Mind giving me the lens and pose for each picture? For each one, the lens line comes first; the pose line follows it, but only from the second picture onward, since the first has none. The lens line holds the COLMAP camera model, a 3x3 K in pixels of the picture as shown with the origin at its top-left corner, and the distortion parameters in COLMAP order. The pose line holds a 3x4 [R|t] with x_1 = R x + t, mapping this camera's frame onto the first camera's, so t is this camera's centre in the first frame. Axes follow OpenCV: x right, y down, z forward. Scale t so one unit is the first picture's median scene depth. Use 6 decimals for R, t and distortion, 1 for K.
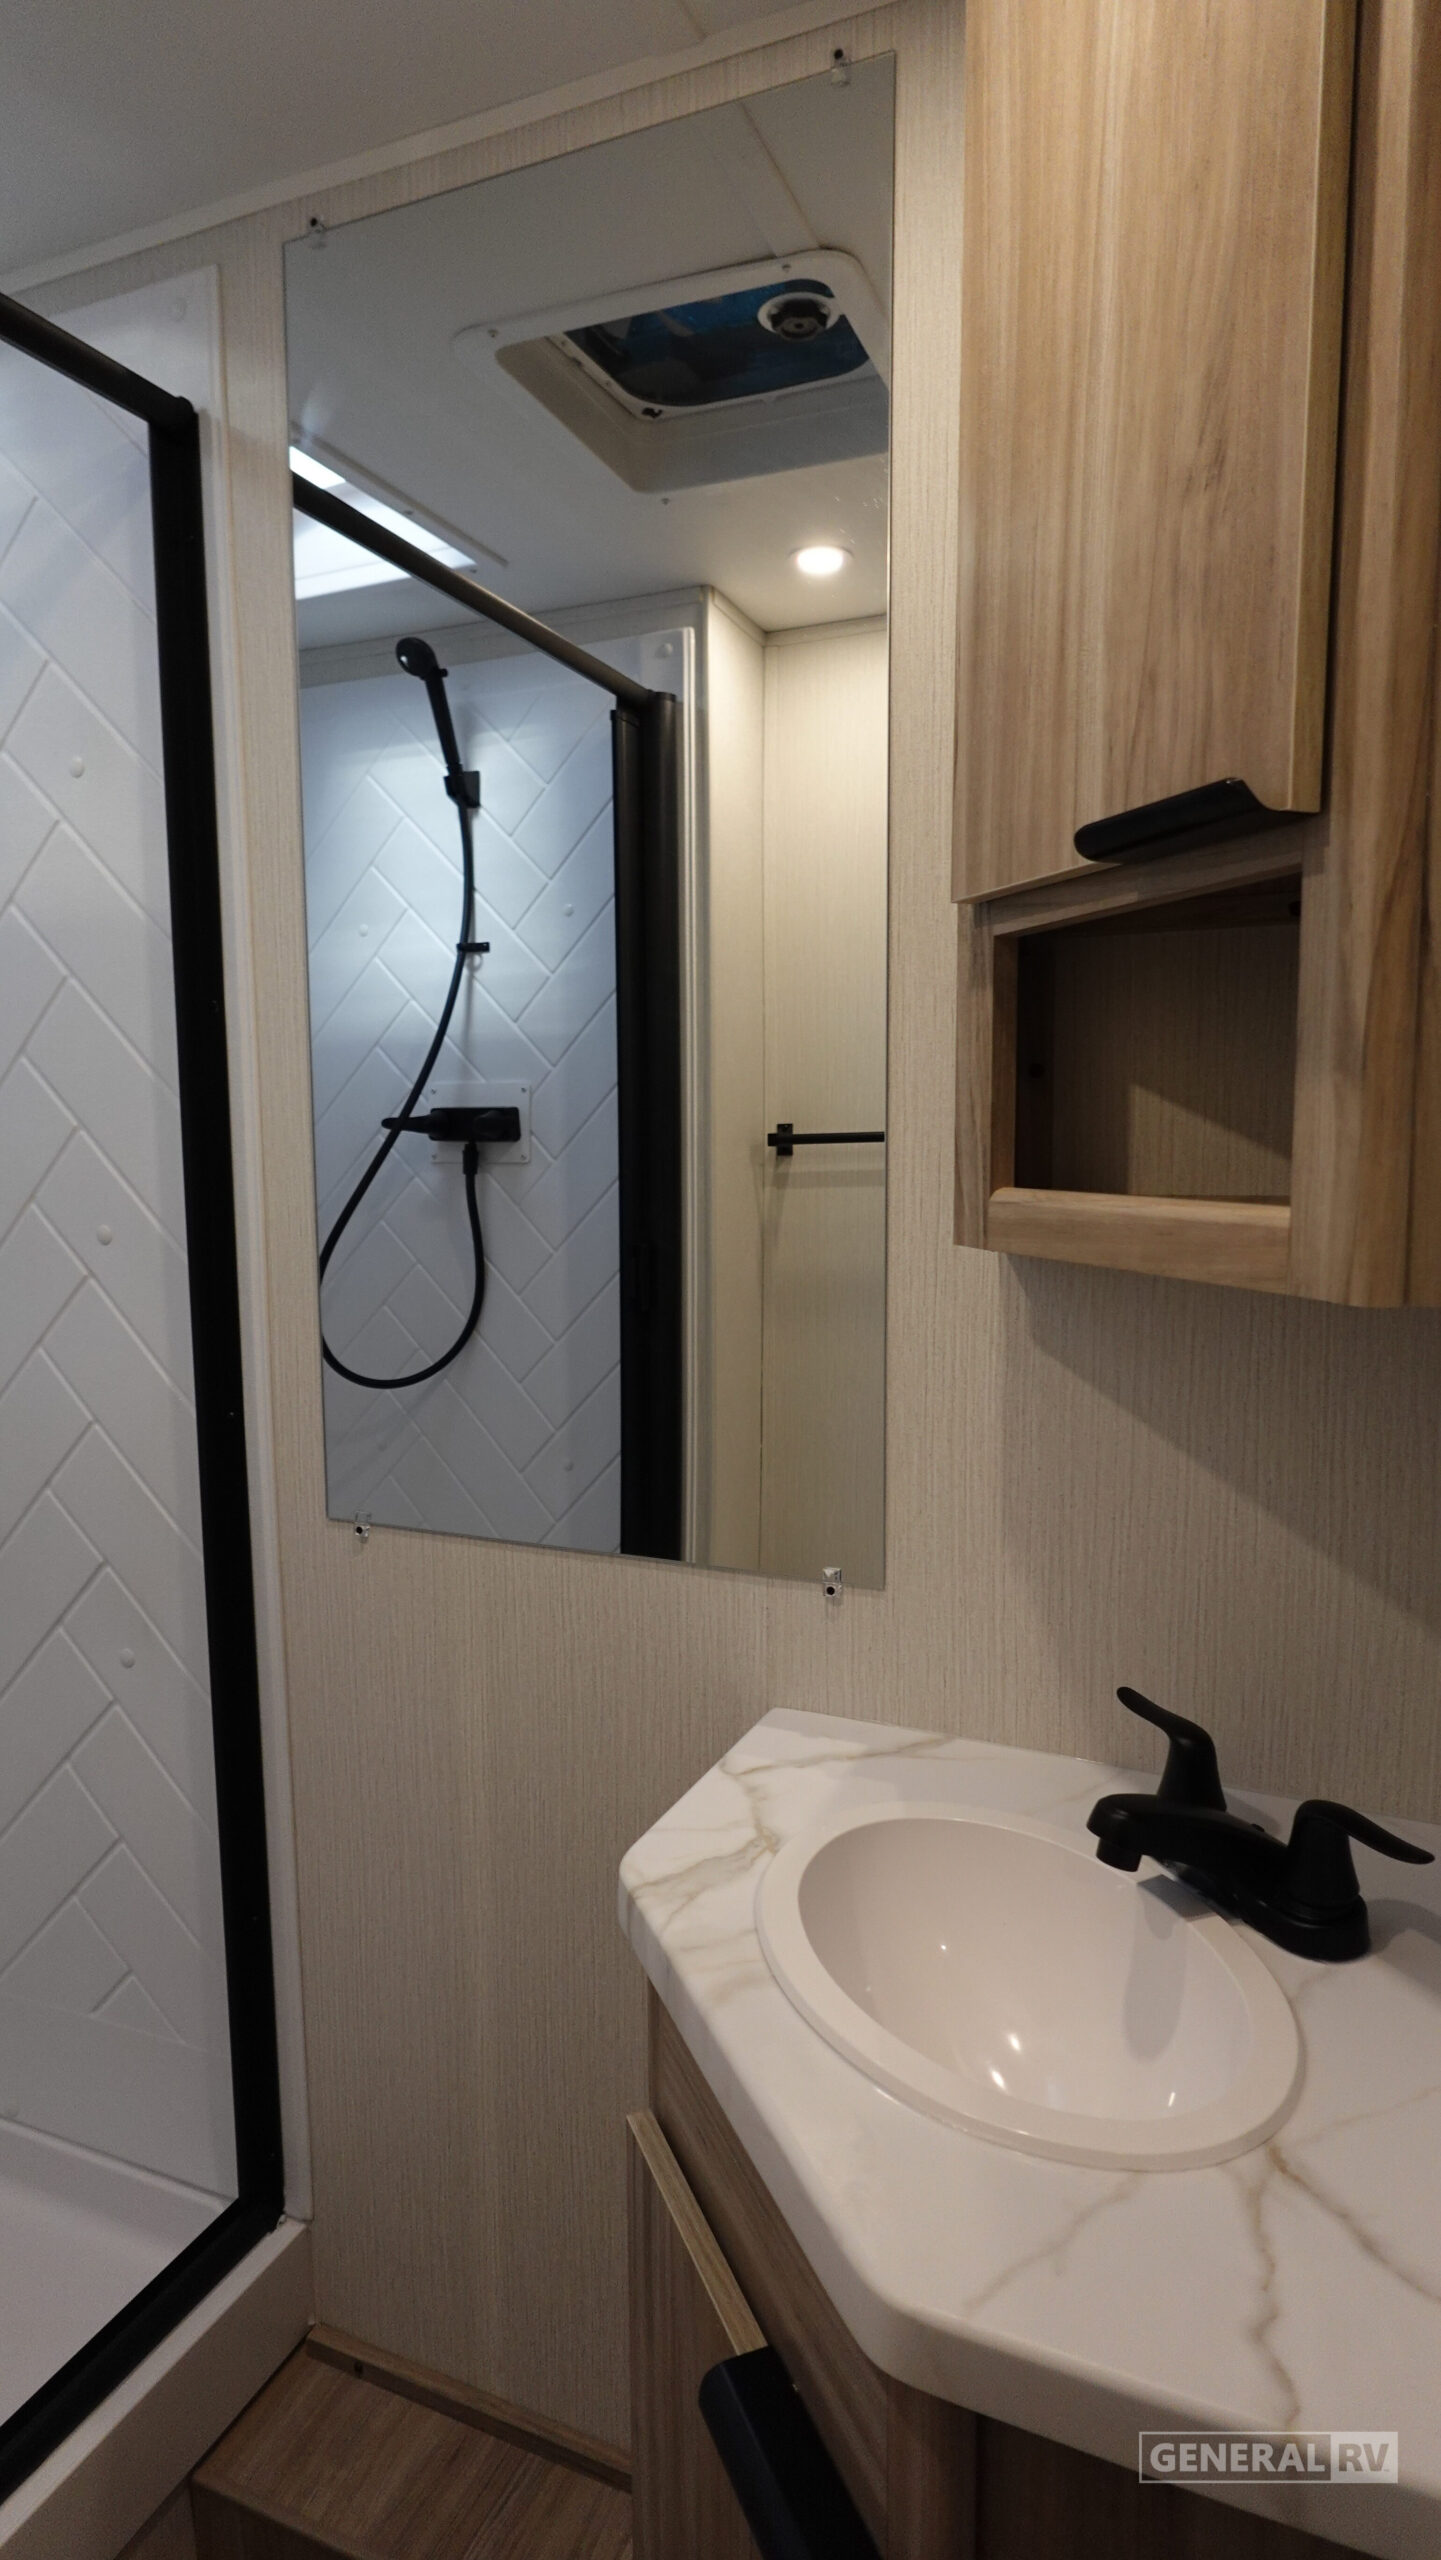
lens RADIAL K [[1450.7, 0, 720.5], [0, 1450.7, 1280.0], [0, 0, 1]] dist [-0.003706, 0.002509]
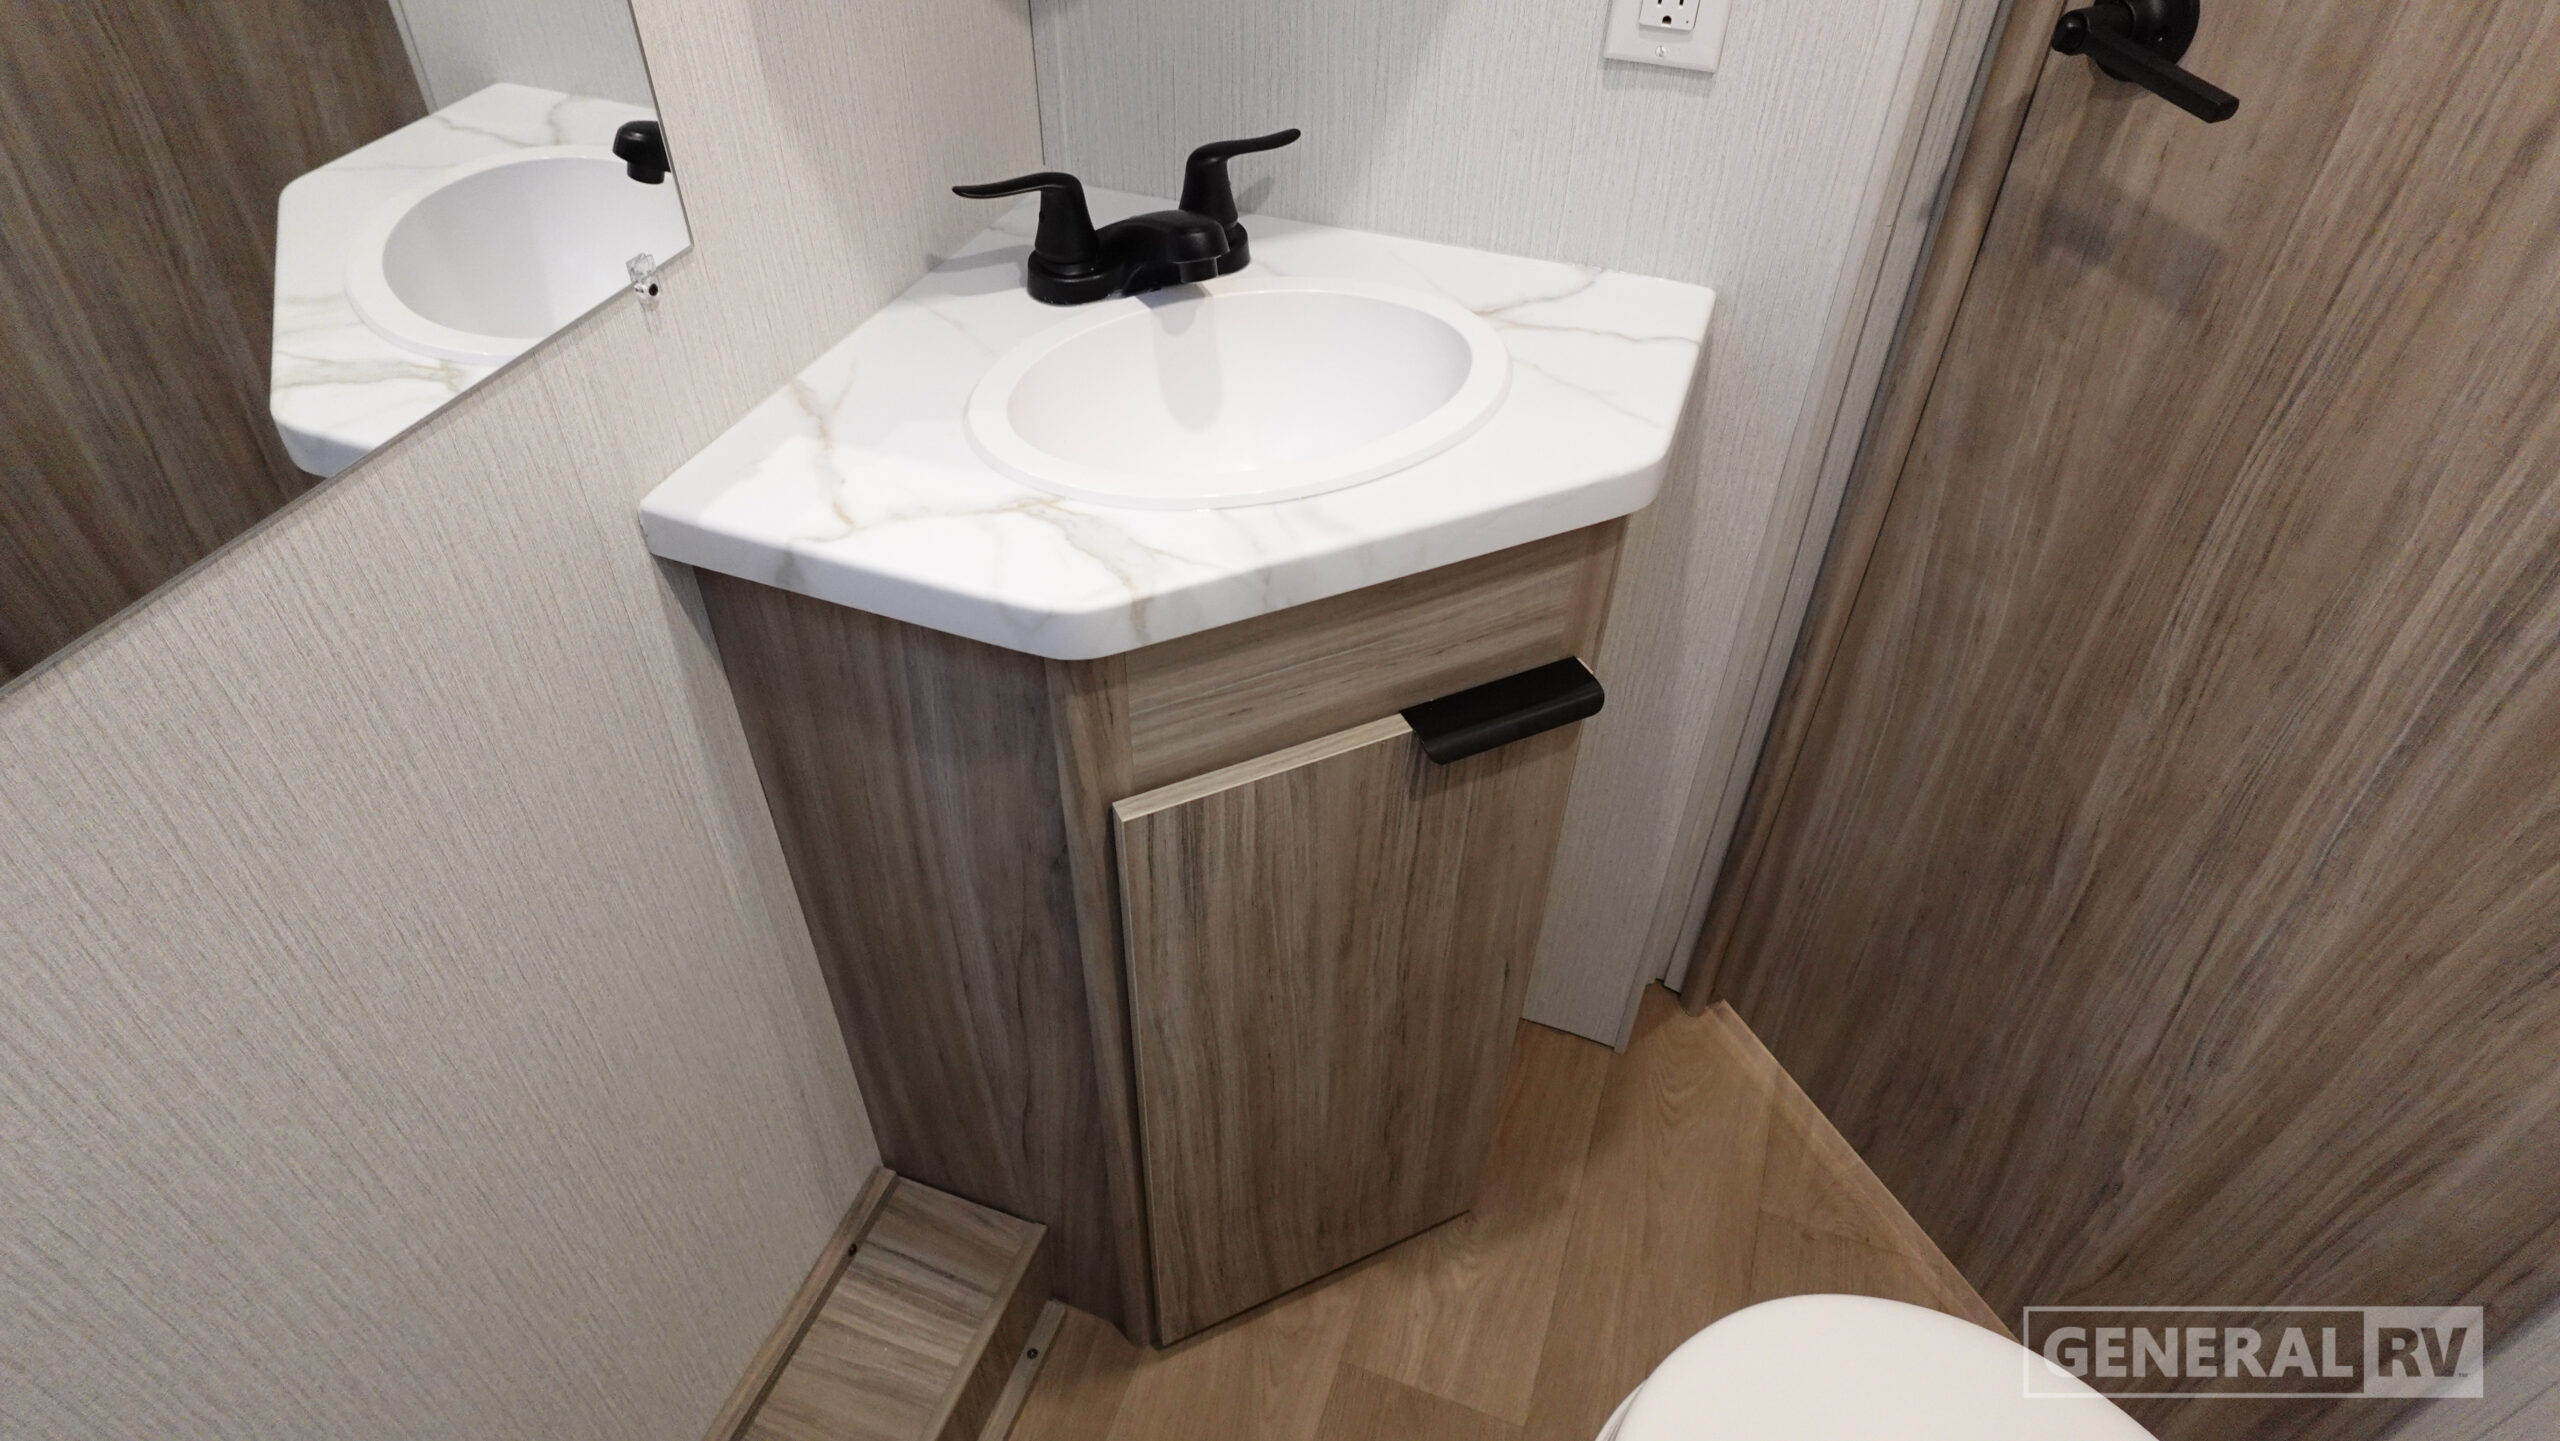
lens RADIAL K [[1442.7, 0, 1280.0], [0, 1442.7, 720.5], [0, 0, 1]] dist [-0.001933, -0.000063]
pose [[-0.069067, -0.668031, 0.740921, -0.708976], [0.094806, 0.734938, 0.671474, -0.078694], [-0.993097, 0.116621, 0.012574, 0.878686]]
